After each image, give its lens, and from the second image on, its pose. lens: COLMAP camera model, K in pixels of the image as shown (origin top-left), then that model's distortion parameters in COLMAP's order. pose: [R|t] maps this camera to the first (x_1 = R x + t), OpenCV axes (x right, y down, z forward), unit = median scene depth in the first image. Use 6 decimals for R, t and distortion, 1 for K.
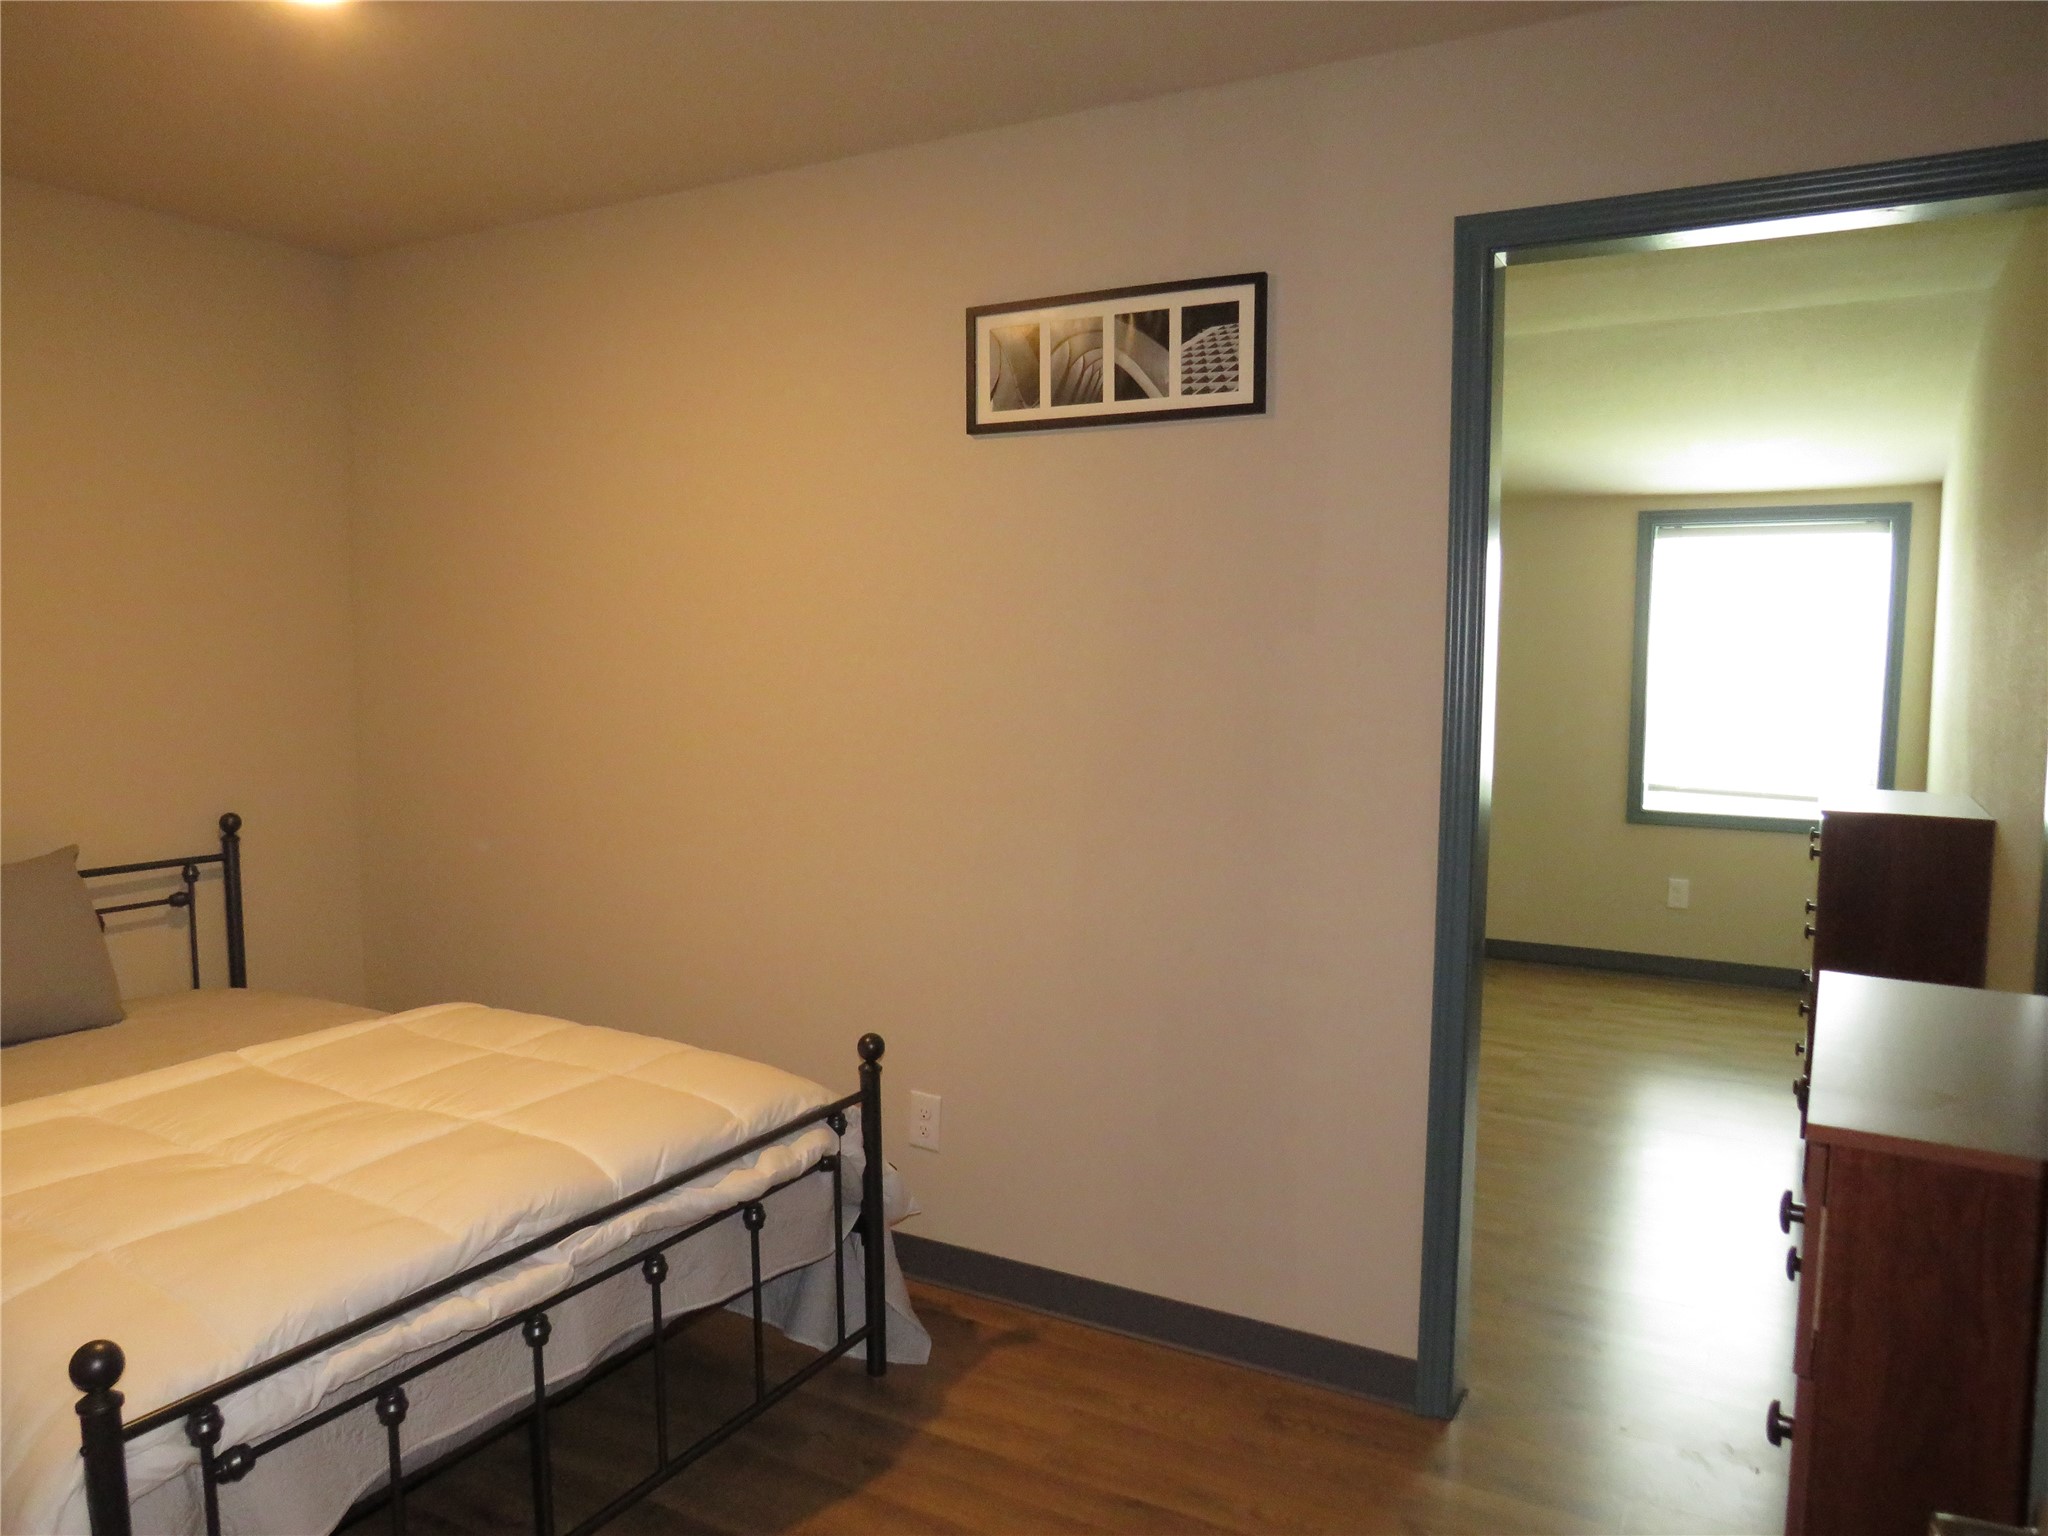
lens RADIAL K [[1350.5, 0, 1031.1], [0, 1350.5, 808.3], [0, 0, 1]] dist [-0.043185, -0.002095]
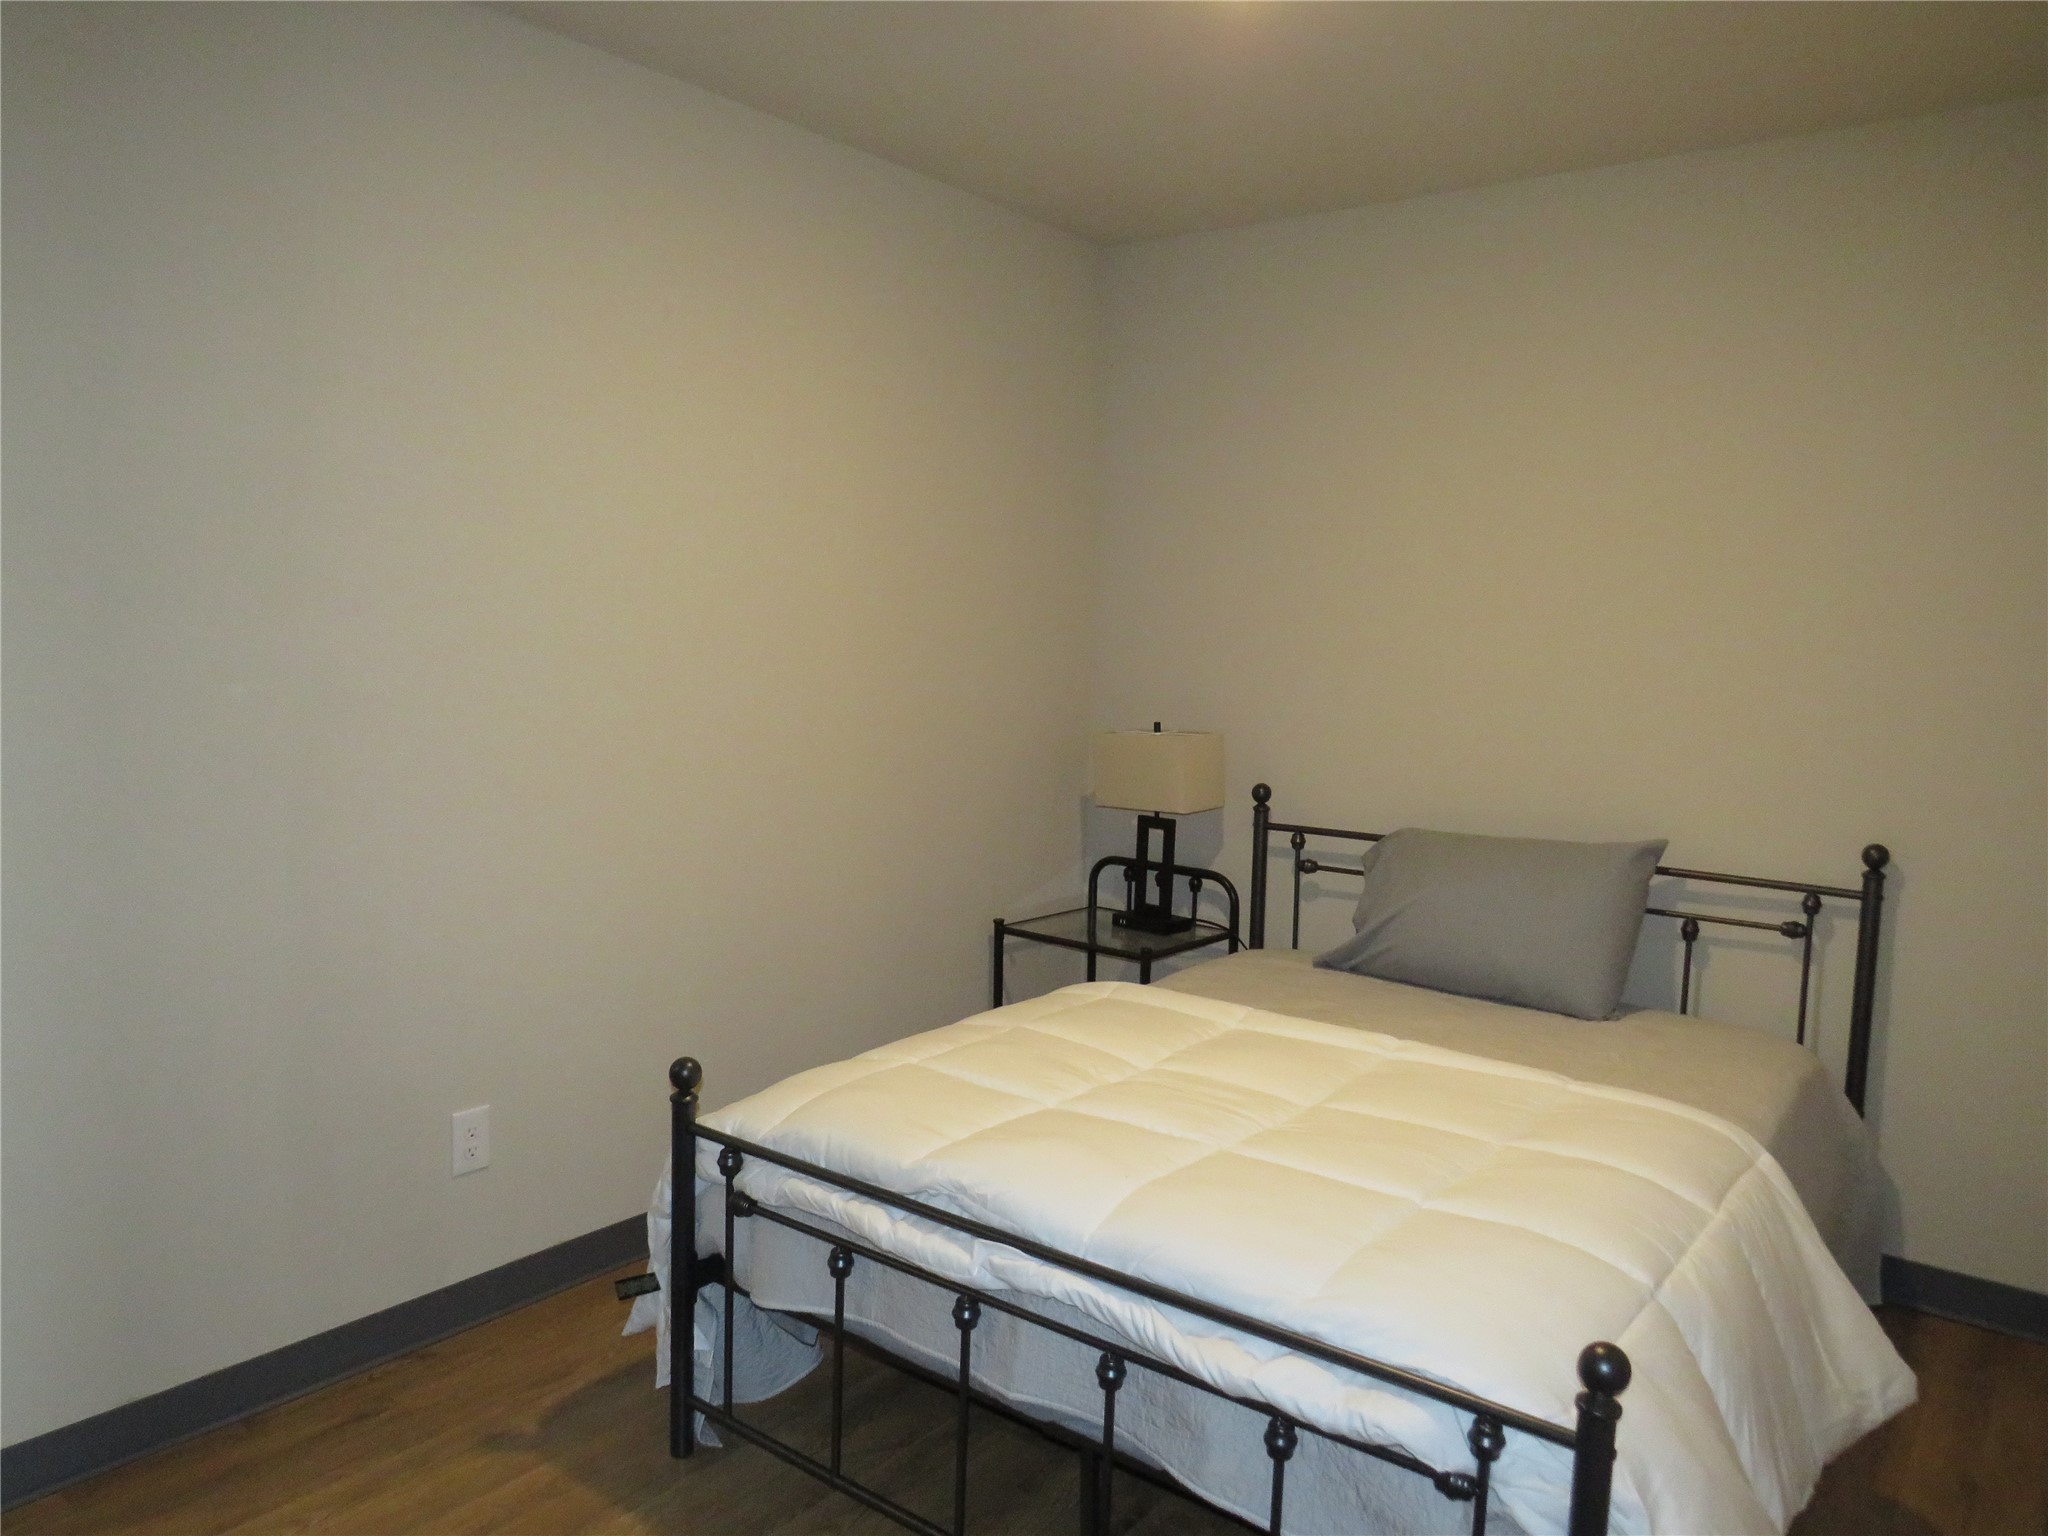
lens RADIAL K [[1420.5, 0, 1024.0], [0, 1420.5, 768.0], [0, 0, 1]] dist [-0.021241, -0.002643]
pose [[-0.143080, 0.083249, -0.986204, 0.336984], [-0.137471, 0.985125, 0.103102, -0.062730], [0.980117, 0.150327, -0.129508, 0.613882]]
